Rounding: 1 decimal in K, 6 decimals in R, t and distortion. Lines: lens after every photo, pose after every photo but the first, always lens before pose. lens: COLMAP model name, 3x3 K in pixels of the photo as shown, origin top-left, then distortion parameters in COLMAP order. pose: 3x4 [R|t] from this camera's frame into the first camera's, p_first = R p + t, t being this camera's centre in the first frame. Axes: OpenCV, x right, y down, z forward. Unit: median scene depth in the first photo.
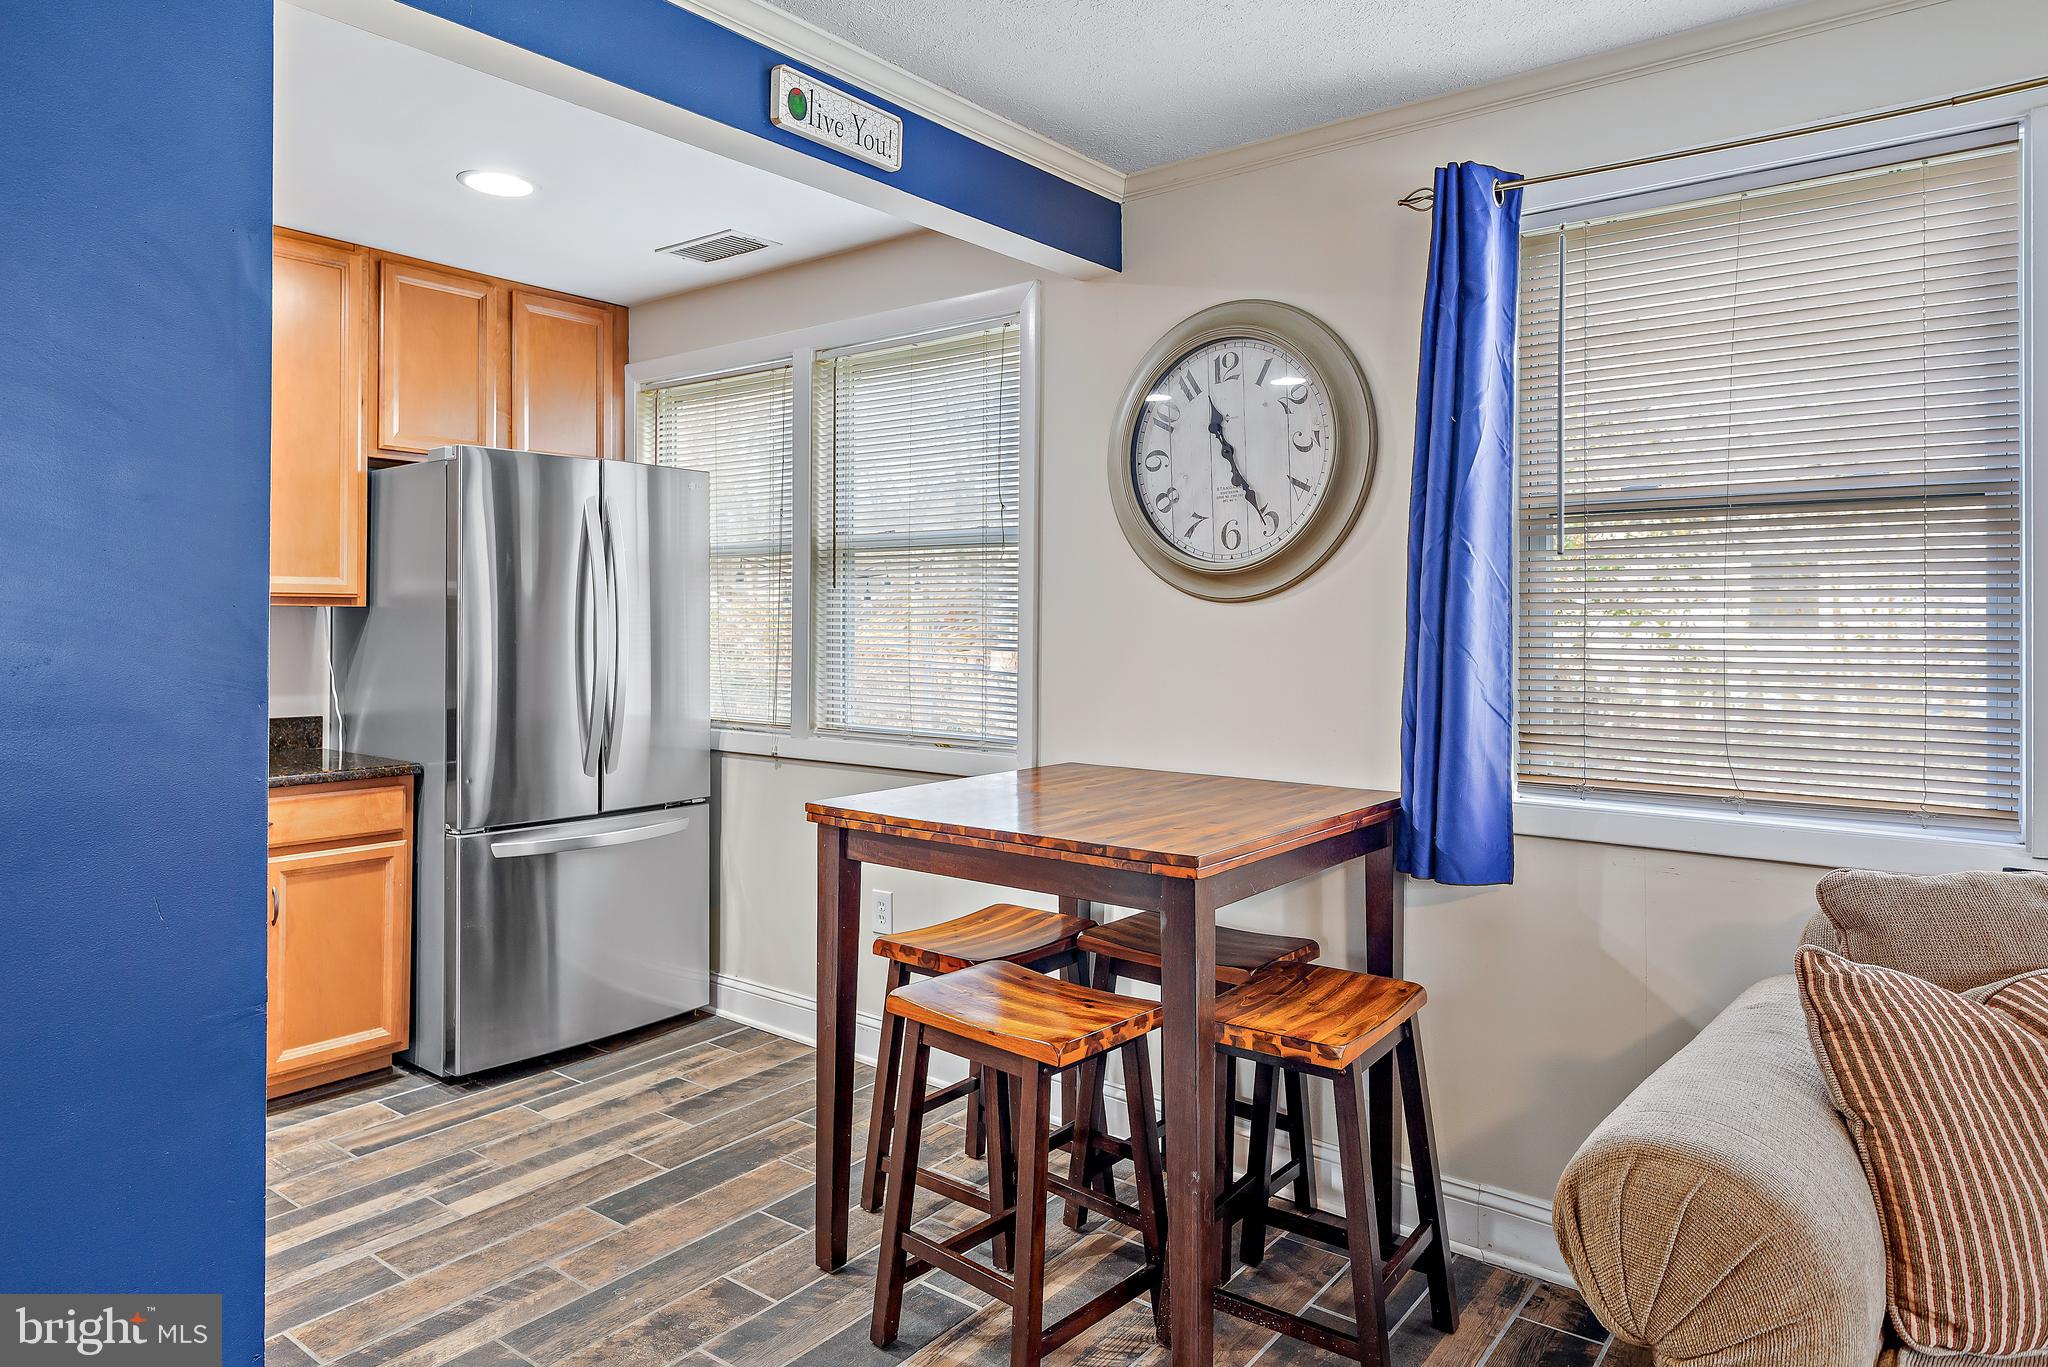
lens RADIAL K [[1261.9, 0, 1026.4], [0, 1261.9, 619.1], [0, 0, 1]] dist [0.022922, 0.000072]
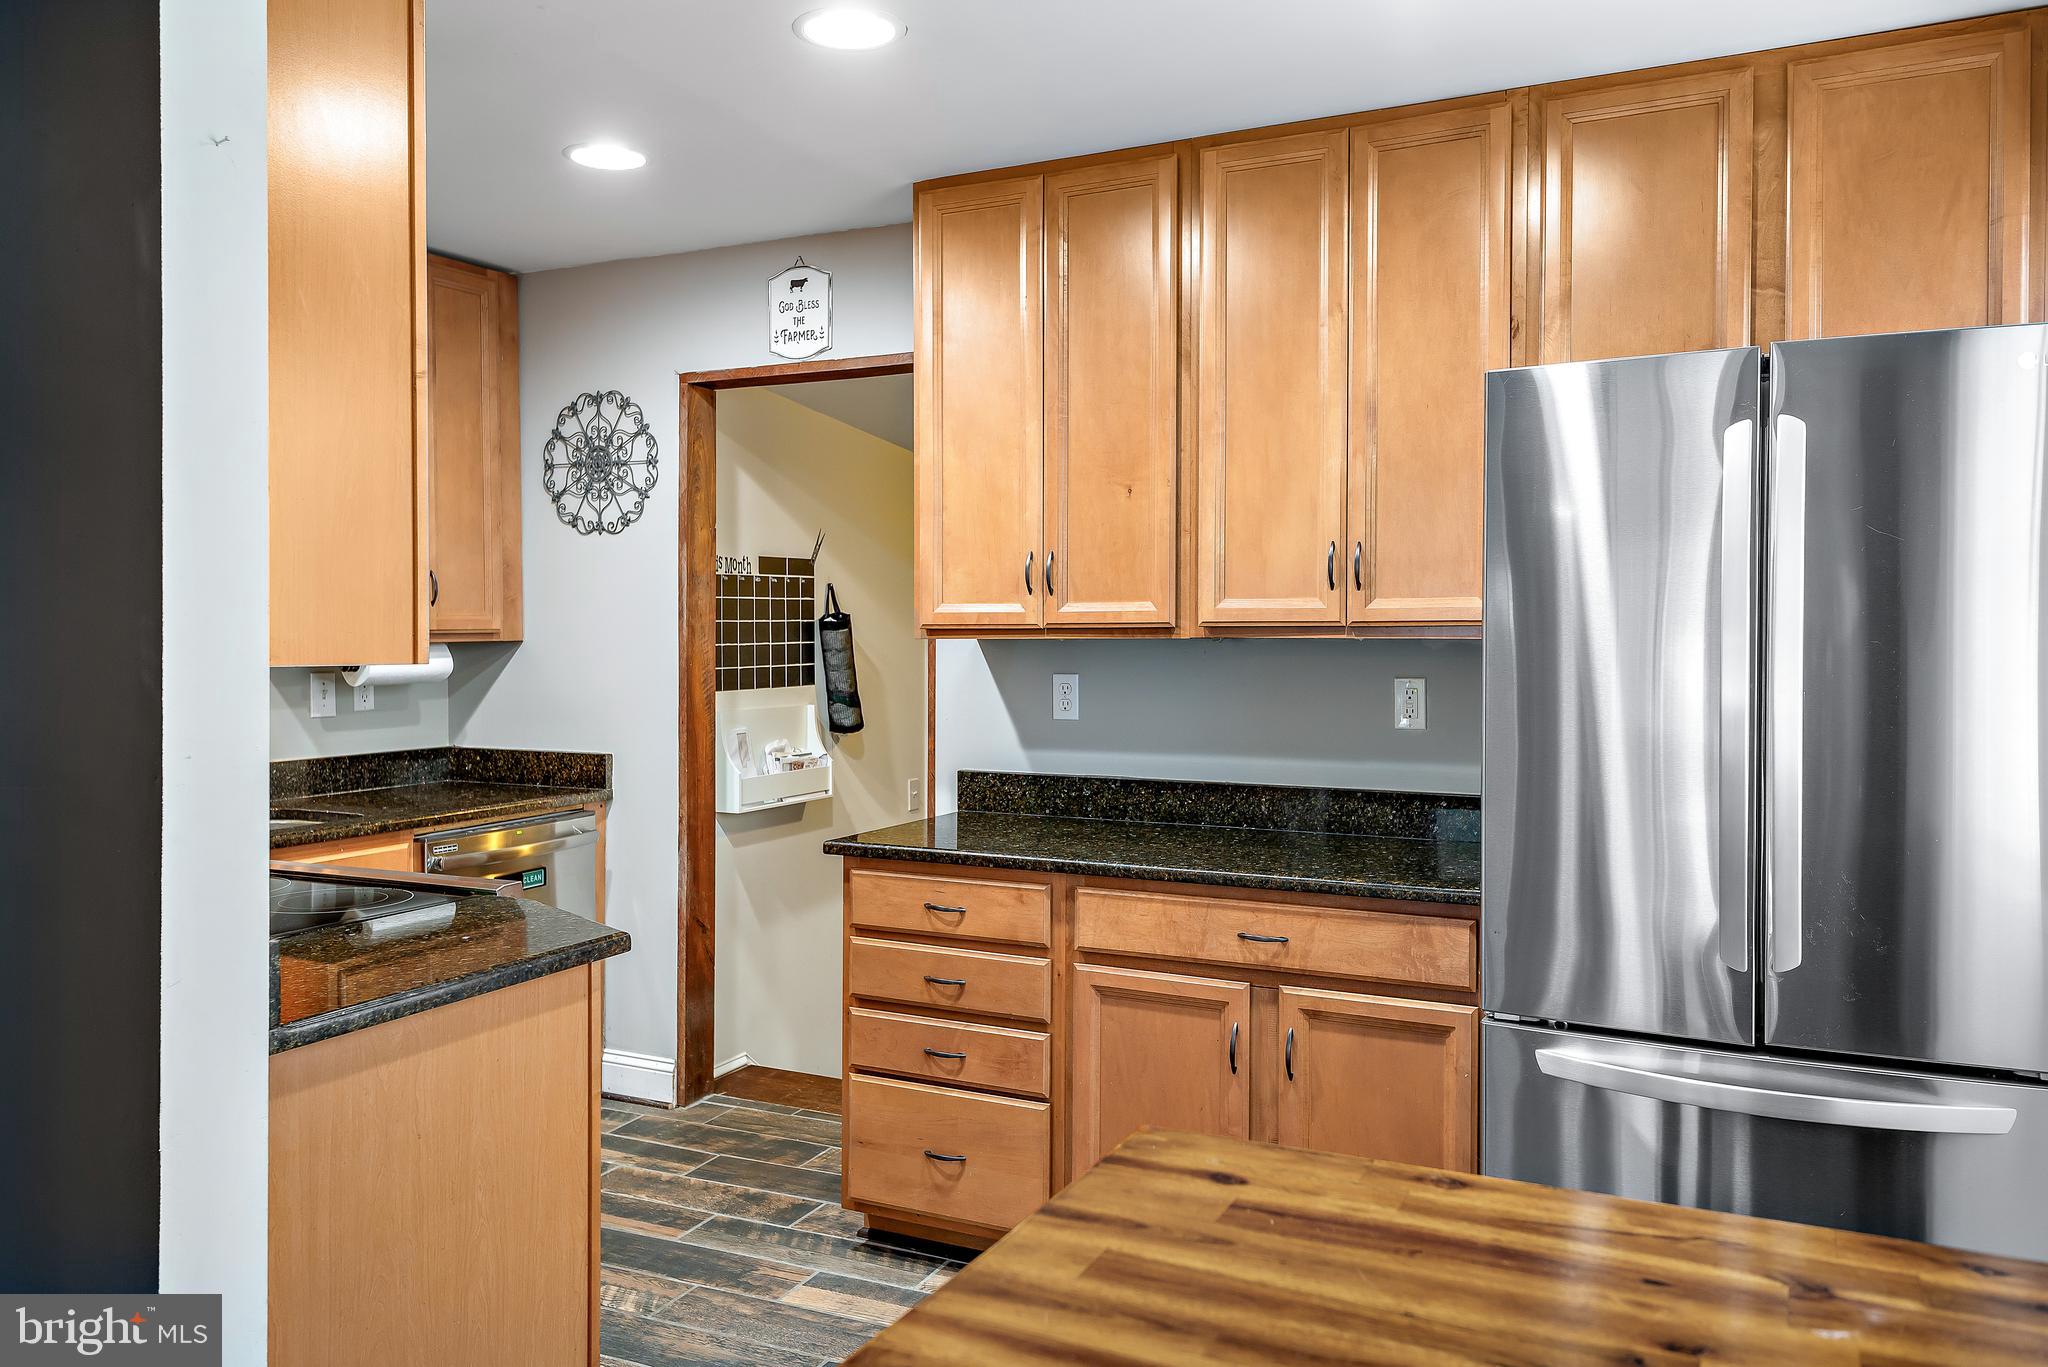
lens RADIAL K [[1537.9, 0, 1023.5], [0, 1537.9, 647.7], [0, 0, 1]] dist [0.027378, -0.004462]
pose [[0.209342, 0.003915, -0.977835, 0.206825], [0.002549, 0.999986, 0.004549, -0.009297], [0.977839, -0.003445, 0.209329, 0.584874]]
